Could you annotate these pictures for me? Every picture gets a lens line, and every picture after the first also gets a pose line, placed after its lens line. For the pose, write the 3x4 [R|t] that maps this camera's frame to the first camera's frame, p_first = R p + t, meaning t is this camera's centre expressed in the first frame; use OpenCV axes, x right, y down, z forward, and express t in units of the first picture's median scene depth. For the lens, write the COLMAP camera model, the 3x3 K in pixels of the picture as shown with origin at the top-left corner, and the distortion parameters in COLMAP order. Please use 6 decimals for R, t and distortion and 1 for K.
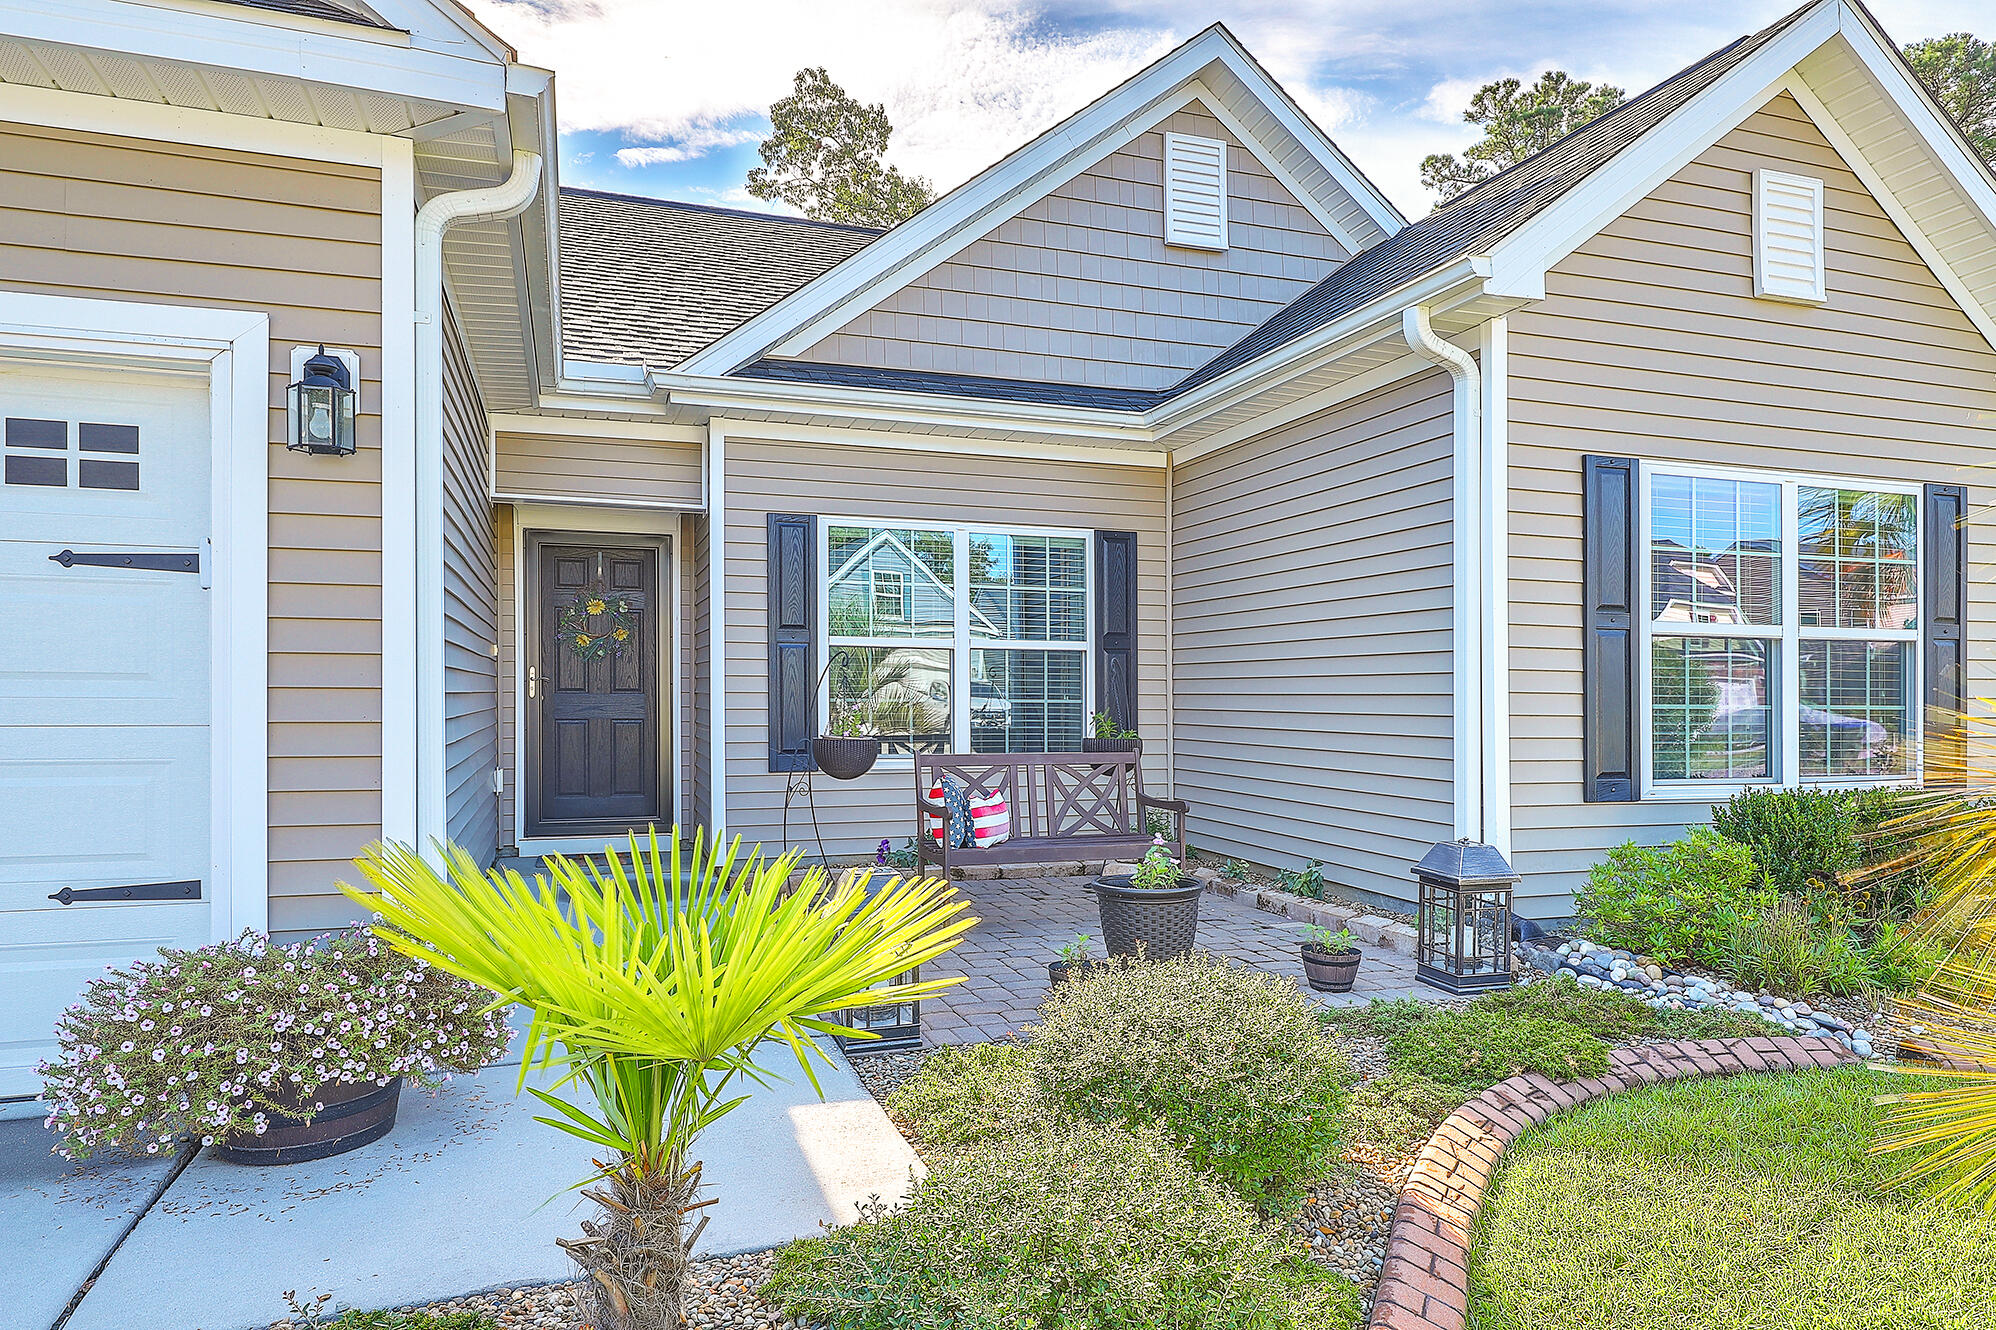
lens RADIAL K [[1237.3, 0, 1019.5], [0, 1237.3, 711.4], [0, 0, 1]] dist [-0.008807, 0.003830]
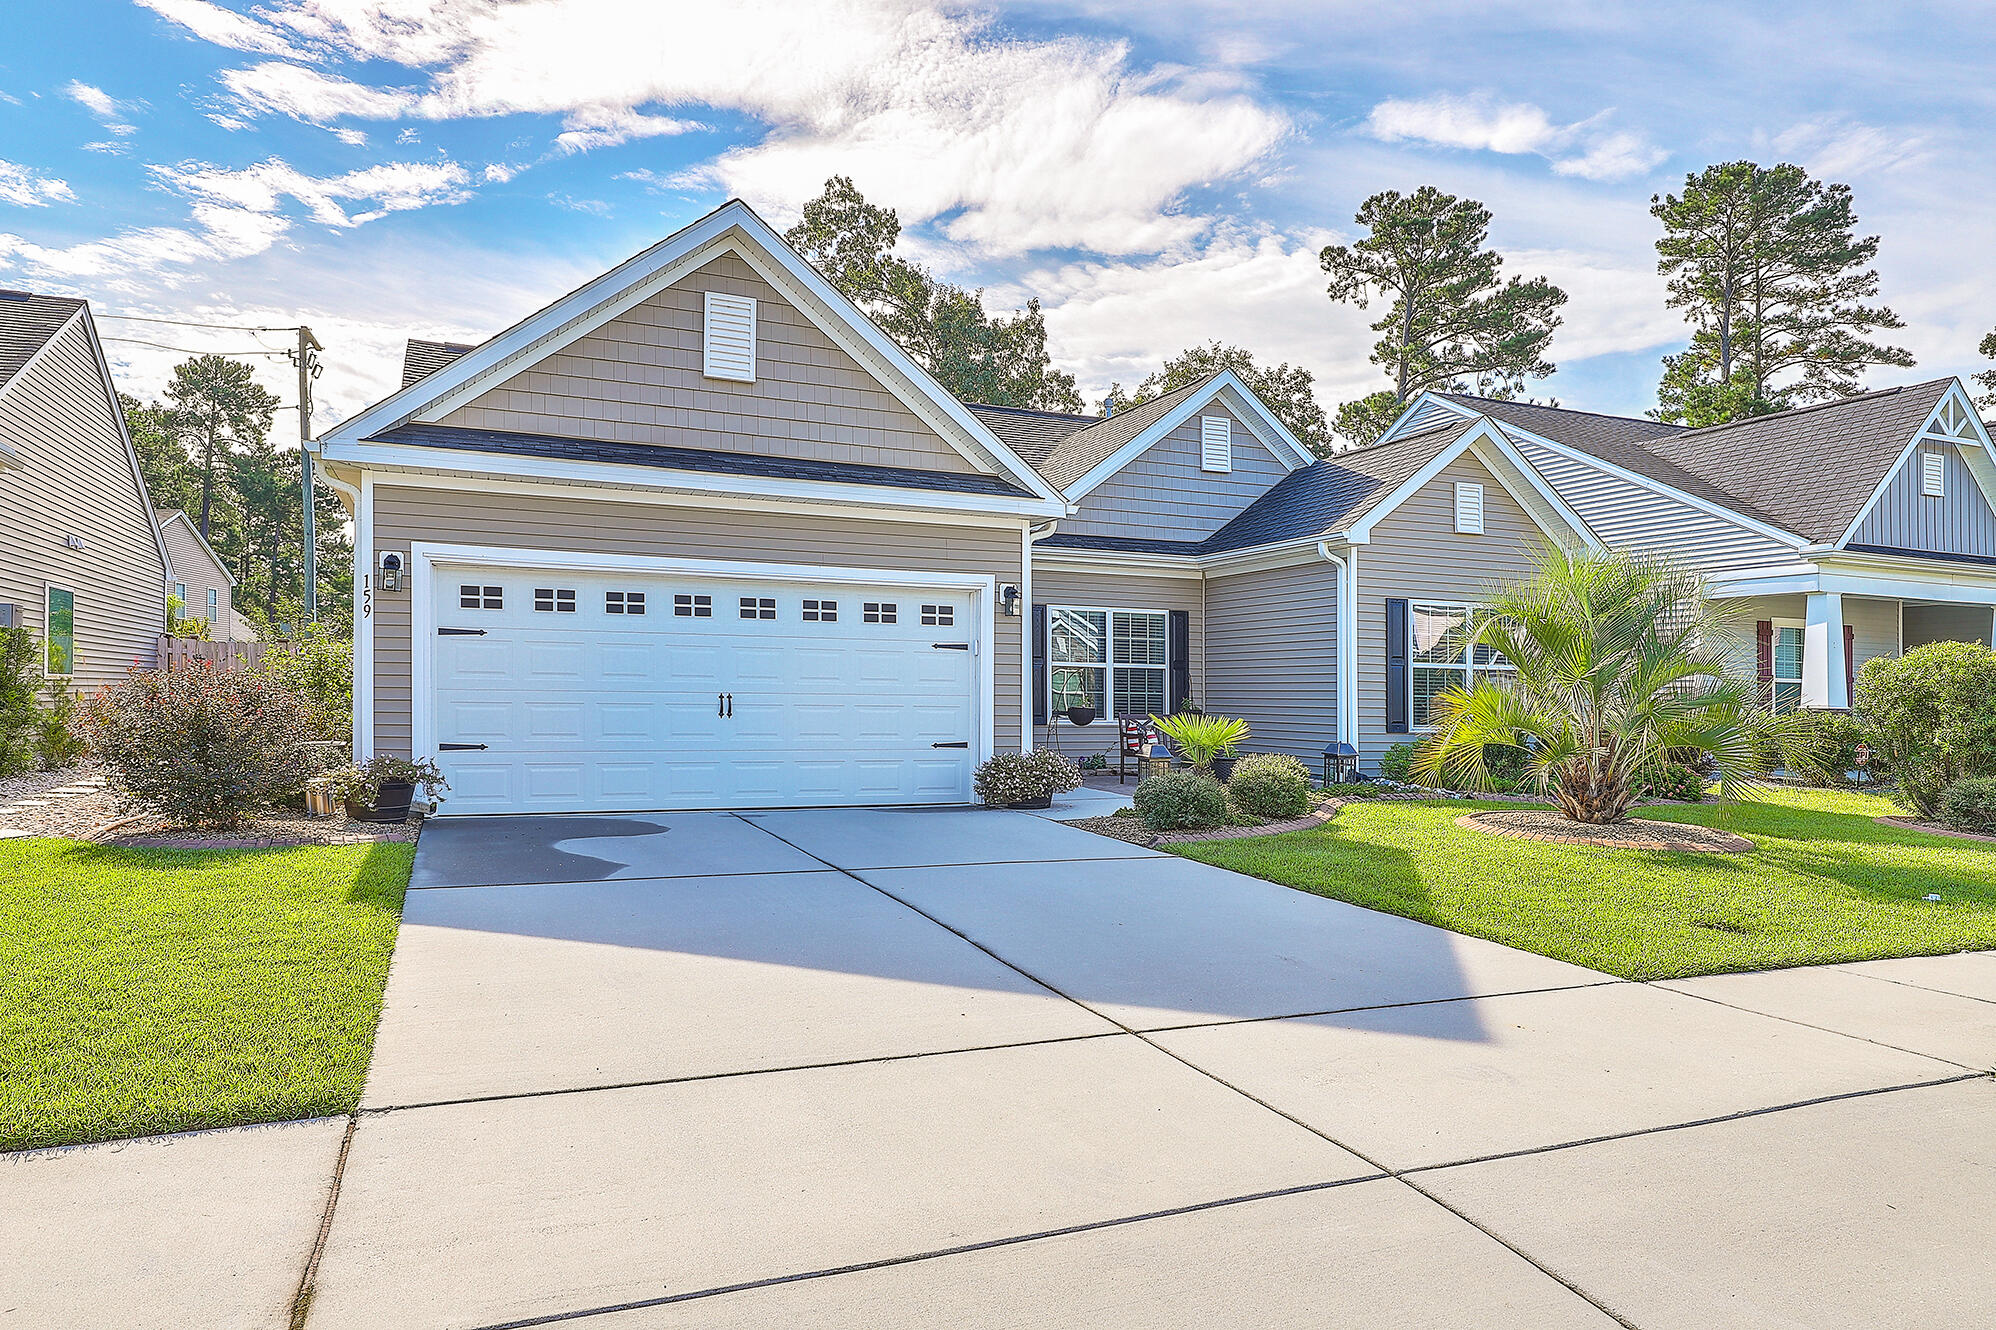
lens RADIAL K [[1237.3, 0, 1033.4], [0, 1237.3, 672.2], [0, 0, 1]] dist [-0.008807, 0.003830]
pose [[0.995941, 0.013862, 0.088936, -0.337470], [-0.011388, 0.999536, -0.028265, 0.016981], [-0.089287, 0.027137, 0.995636, -1.005971]]
